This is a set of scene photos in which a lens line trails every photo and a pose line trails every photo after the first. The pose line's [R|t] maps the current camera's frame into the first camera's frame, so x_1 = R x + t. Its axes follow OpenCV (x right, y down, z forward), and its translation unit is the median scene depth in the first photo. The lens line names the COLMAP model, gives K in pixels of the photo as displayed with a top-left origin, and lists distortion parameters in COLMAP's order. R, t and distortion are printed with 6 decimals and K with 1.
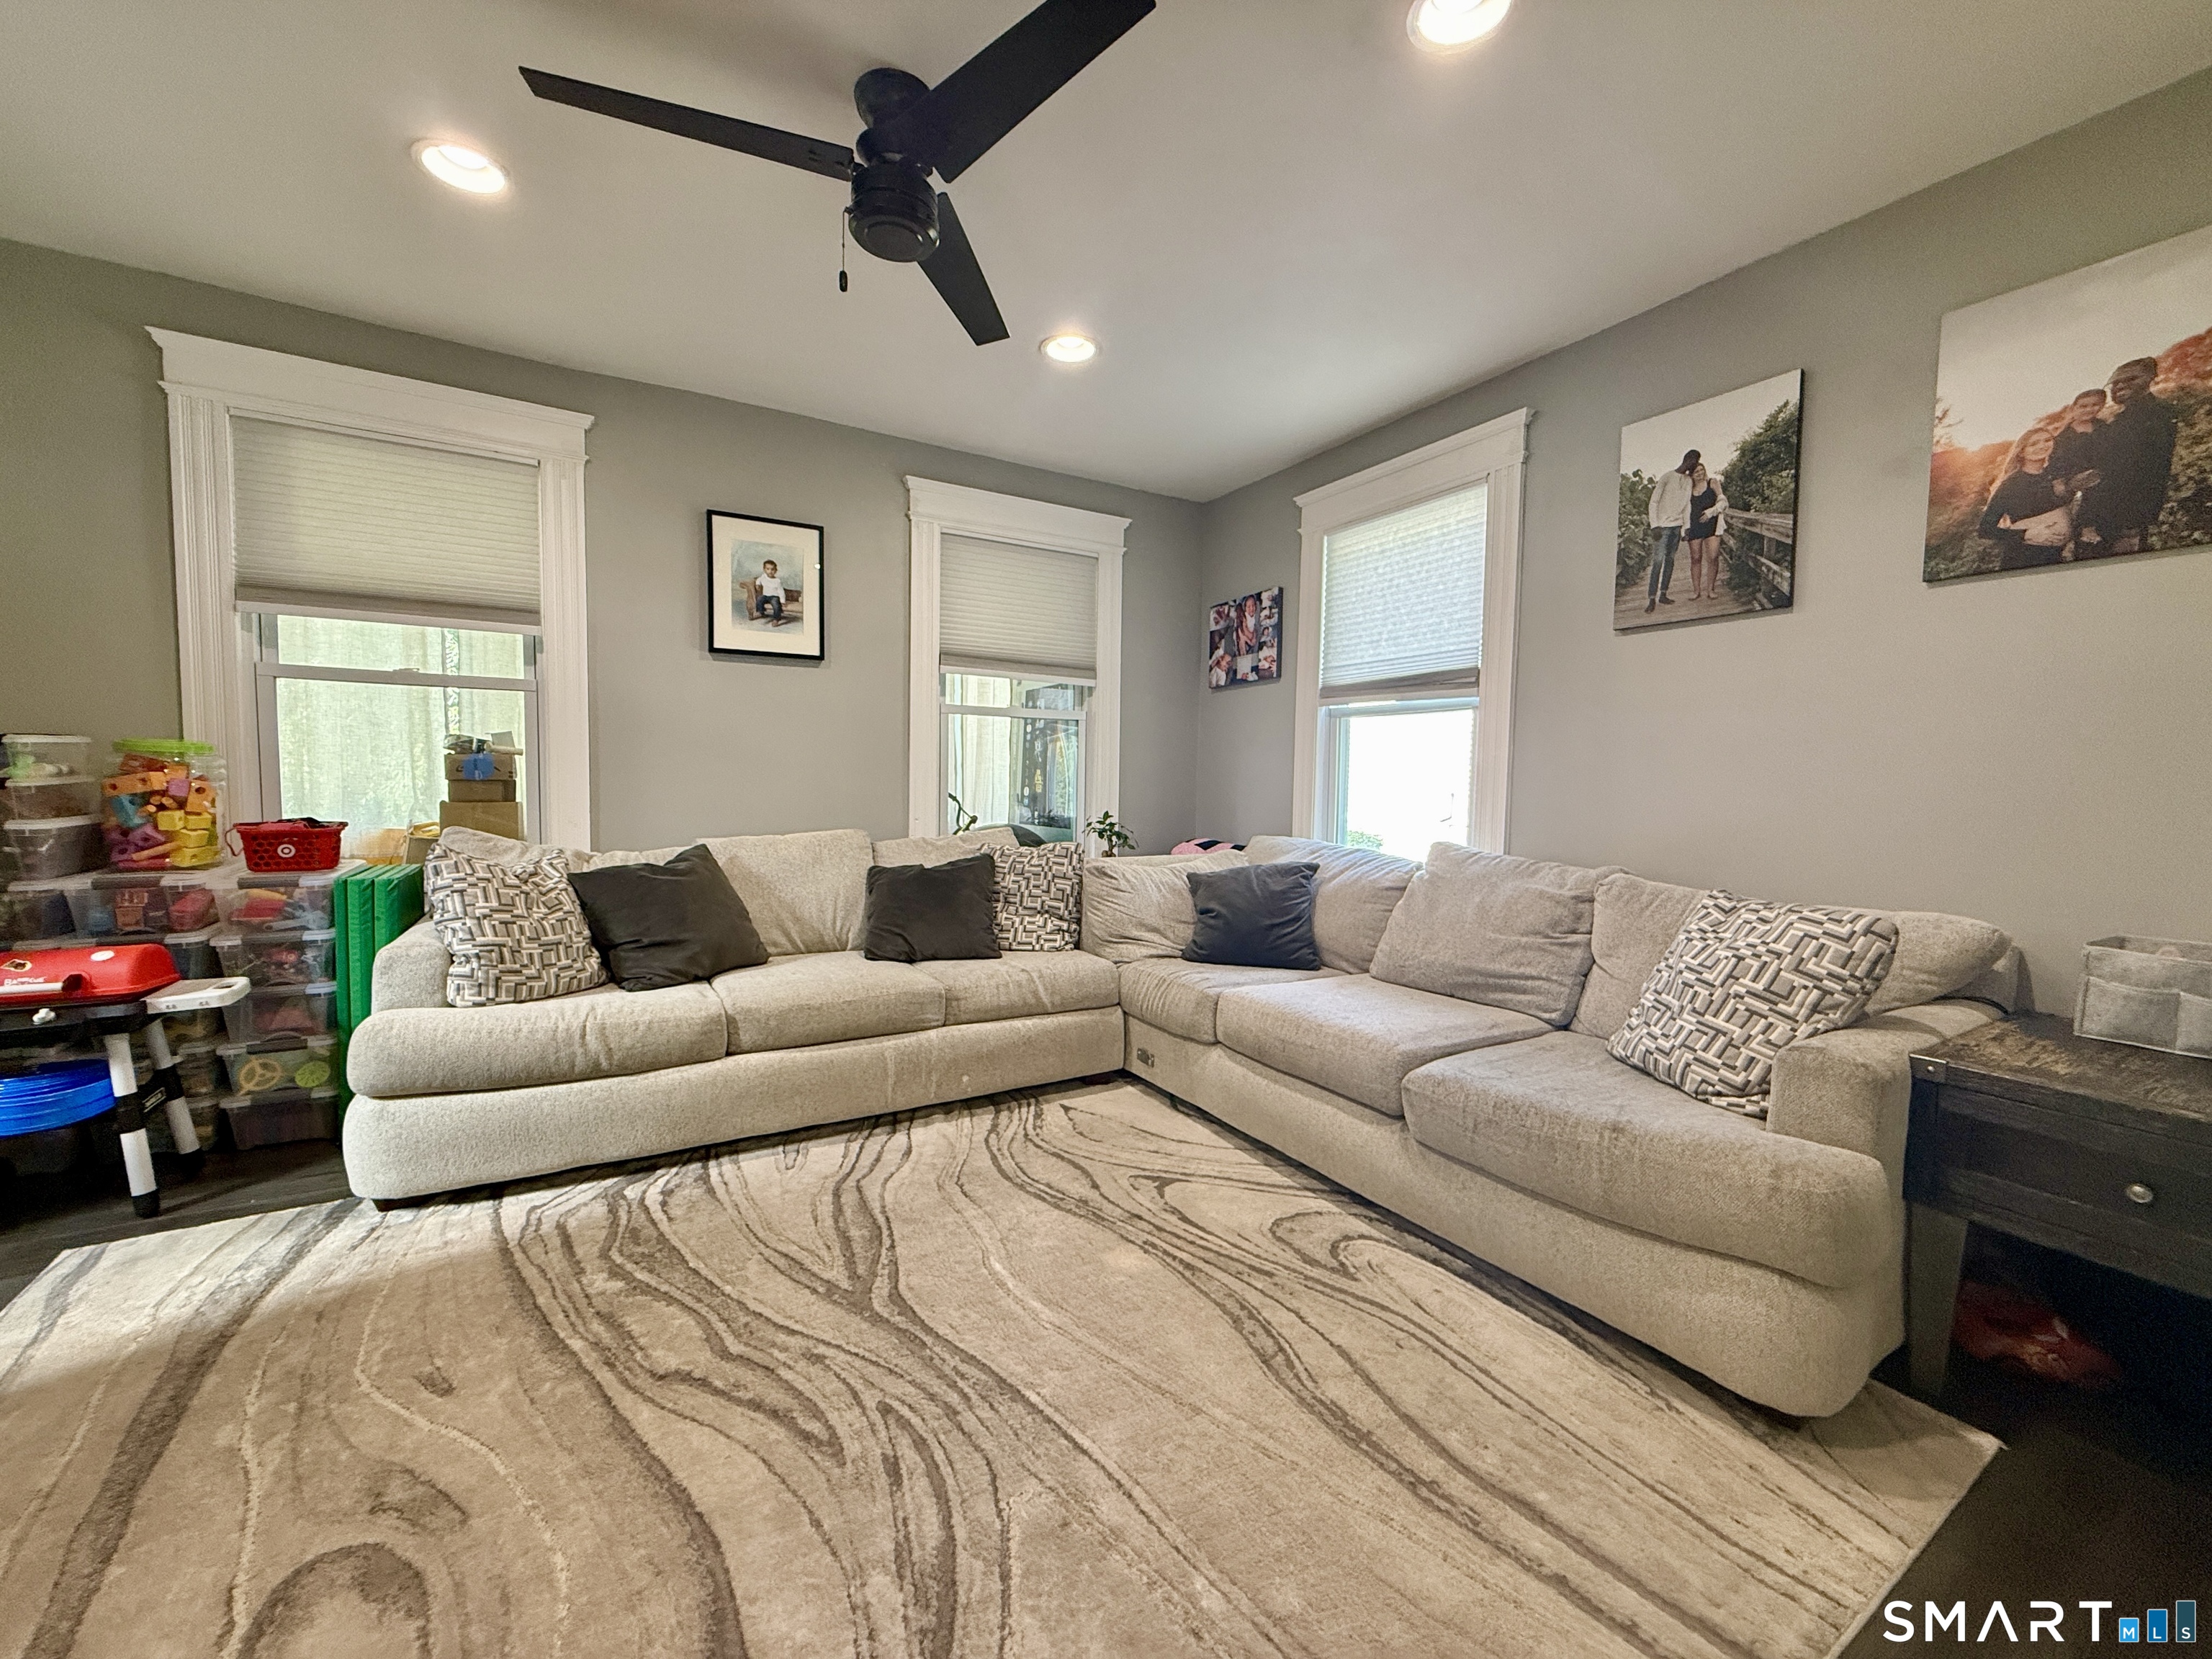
lens RADIAL K [[874.5, 0, 1102.3], [0, 874.5, 828.5], [0, 0, 1]] dist [-0.000525, 0.000049]
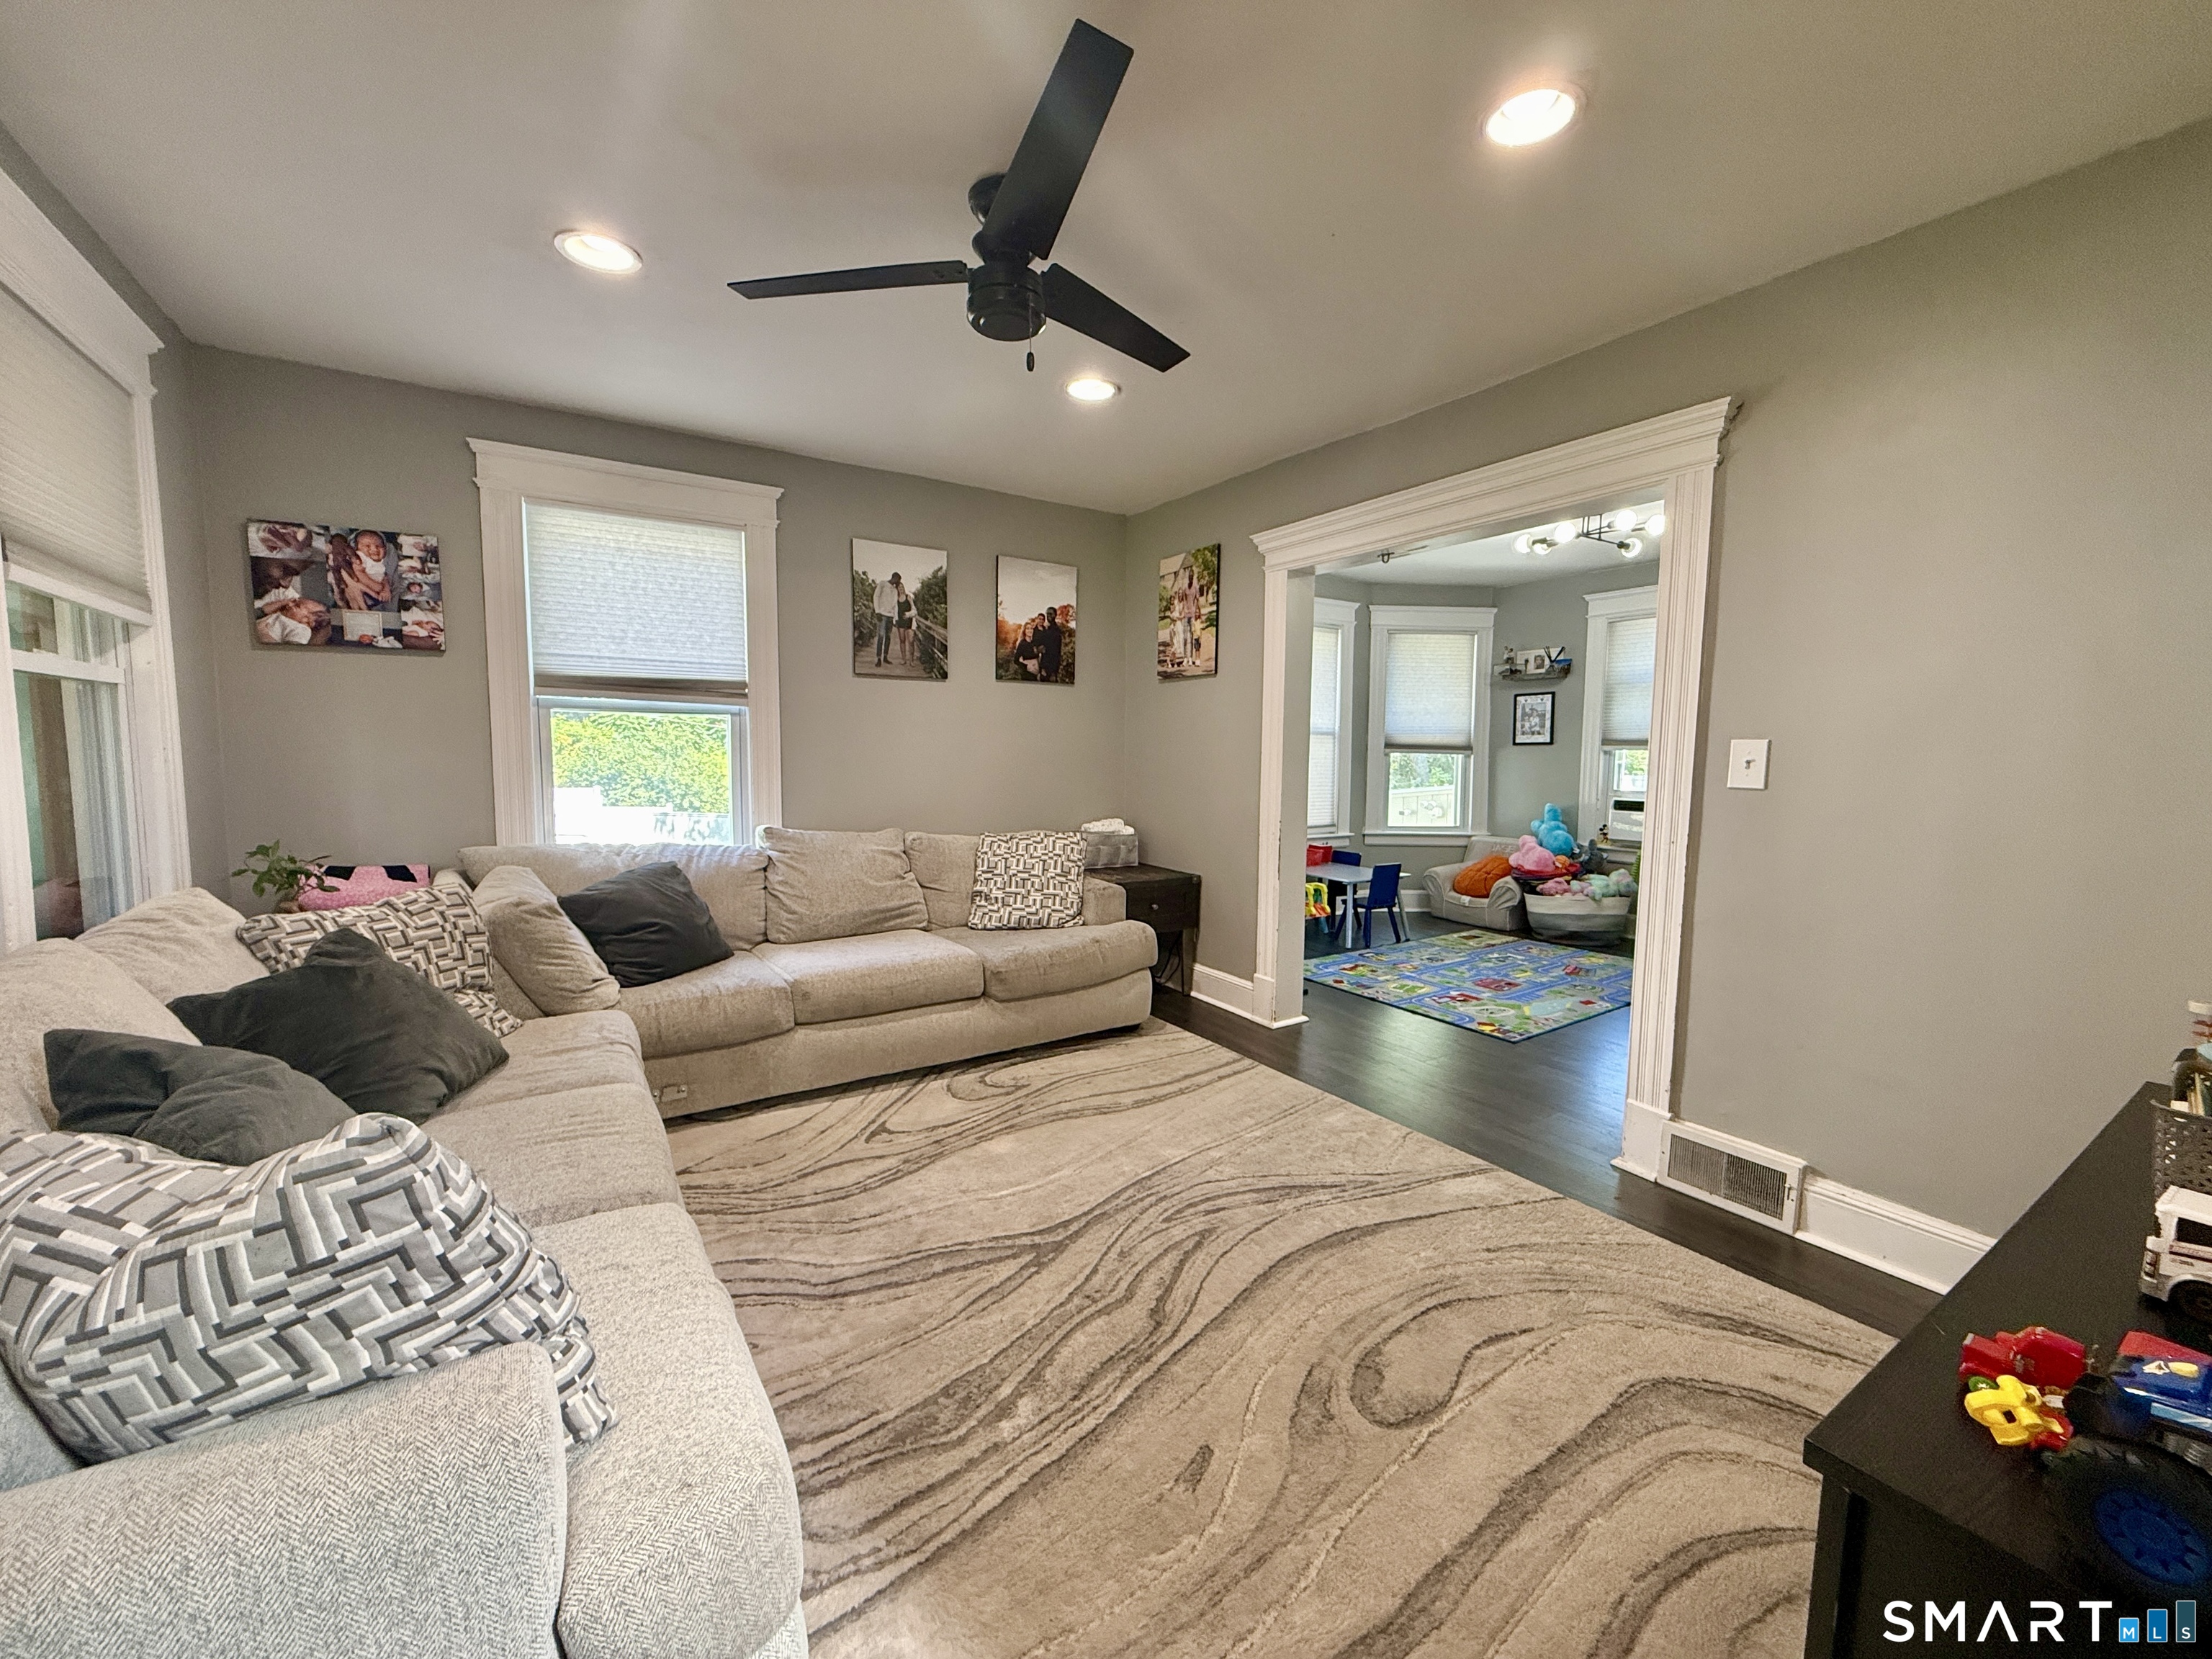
lens RADIAL K [[874.5, 0, 1102.3], [0, 874.5, 828.5], [0, 0, 1]] dist [-0.000525, 0.000049]
pose [[-0.034732, -0.102480, 0.994129, -1.079375], [0.044661, 0.993576, 0.103983, -0.112916], [-0.998398, 0.048010, -0.029932, 0.720434]]
